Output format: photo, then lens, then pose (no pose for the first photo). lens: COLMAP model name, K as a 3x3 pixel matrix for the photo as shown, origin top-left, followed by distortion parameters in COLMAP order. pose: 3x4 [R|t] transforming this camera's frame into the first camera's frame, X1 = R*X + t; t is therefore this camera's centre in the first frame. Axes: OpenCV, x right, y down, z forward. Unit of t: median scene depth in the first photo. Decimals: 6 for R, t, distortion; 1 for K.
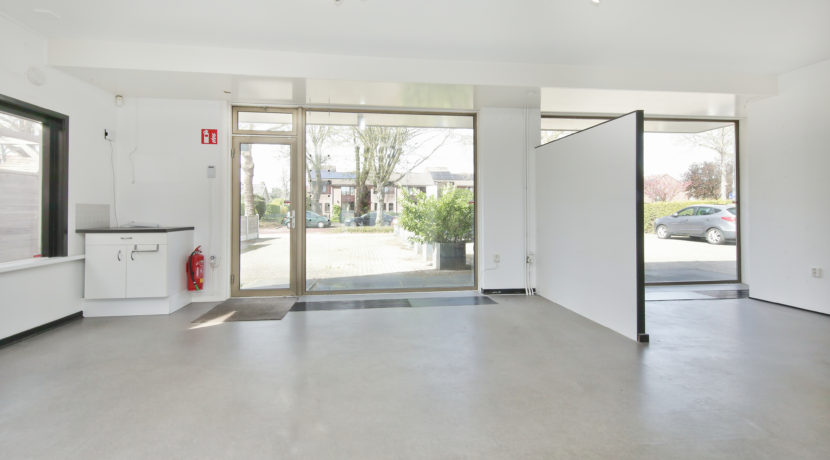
lens RADIAL K [[366.8, 0, 414.4], [0, 366.8, 207.8], [0, 0, 1]] dist [0.000008, -0.000109]
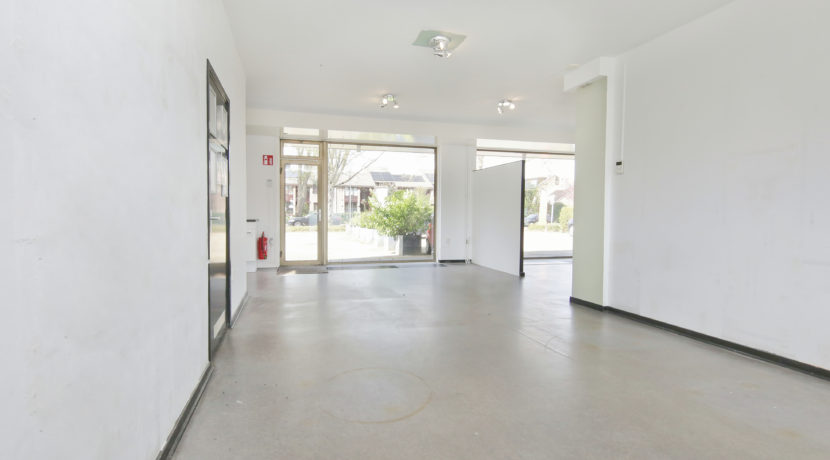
lens RADIAL K [[465.0, 0, 415.0], [0, 465.0, 230.0], [0, 0, 1]] dist [0.002800, 0.000264]
pose [[0.981247, 0.002032, 0.192744, -0.307124], [-0.010639, 0.998991, 0.043632, 0.004800], [-0.192460, -0.044864, 0.980279, -0.952385]]
